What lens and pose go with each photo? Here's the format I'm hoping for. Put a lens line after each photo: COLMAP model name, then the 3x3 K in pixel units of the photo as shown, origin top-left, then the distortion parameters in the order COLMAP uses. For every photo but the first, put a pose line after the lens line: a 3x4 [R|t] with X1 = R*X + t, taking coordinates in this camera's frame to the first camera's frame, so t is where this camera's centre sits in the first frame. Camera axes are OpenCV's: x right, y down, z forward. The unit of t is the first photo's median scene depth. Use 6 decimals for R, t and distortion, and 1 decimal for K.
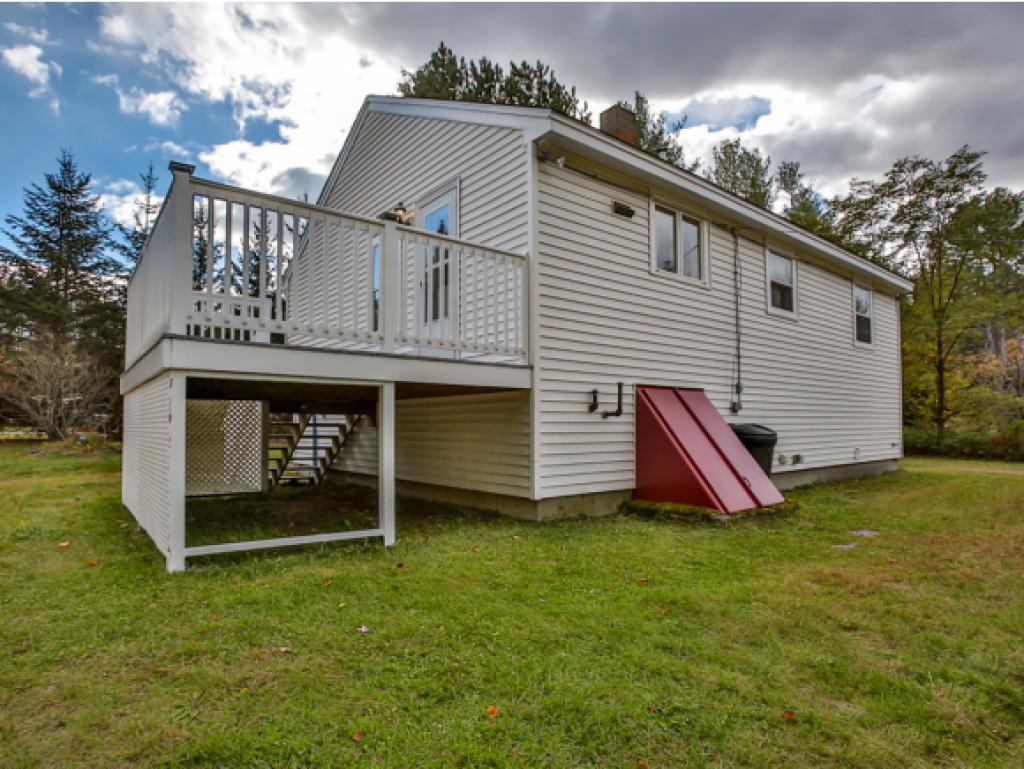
lens RADIAL K [[572.1, 0, 506.6], [0, 572.1, 410.1], [0, 0, 1]] dist [-0.084607, 0.050100]
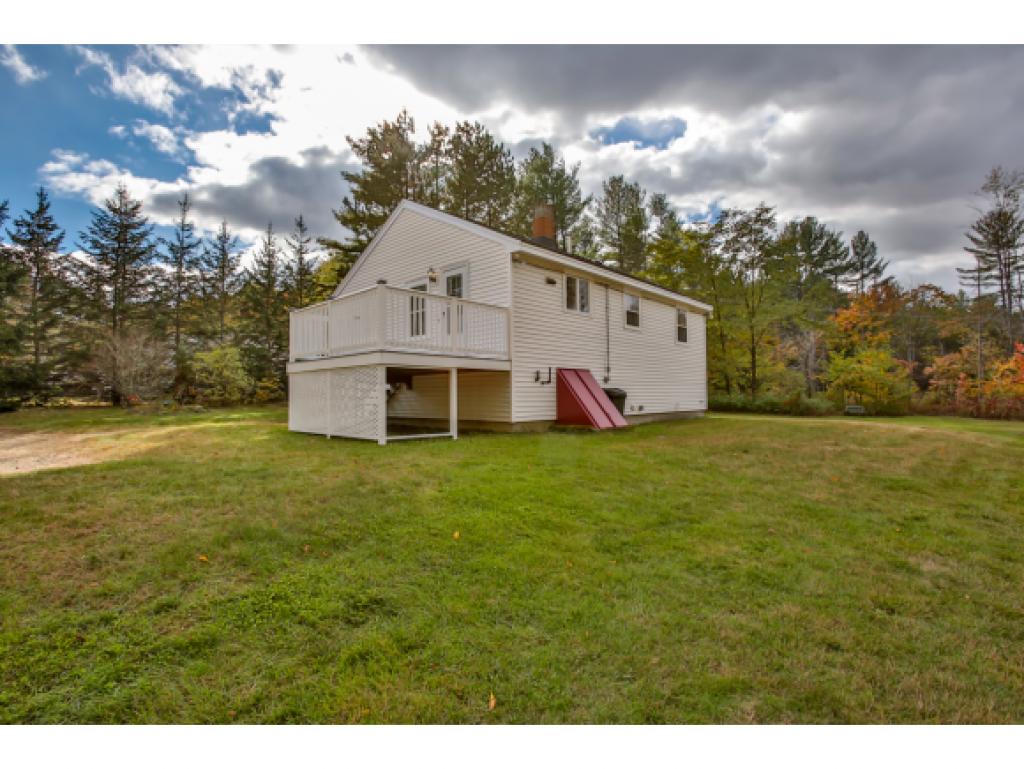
lens RADIAL K [[499.6, 0, 507.7], [0, 499.6, 384.6], [0, 0, 1]] dist [-0.083791, 0.034571]
pose [[0.987676, -0.001541, 0.156505, -0.173325], [0.000685, 0.999985, 0.005524, 0.003194], [-0.156511, -0.005348, 0.987662, -0.566734]]
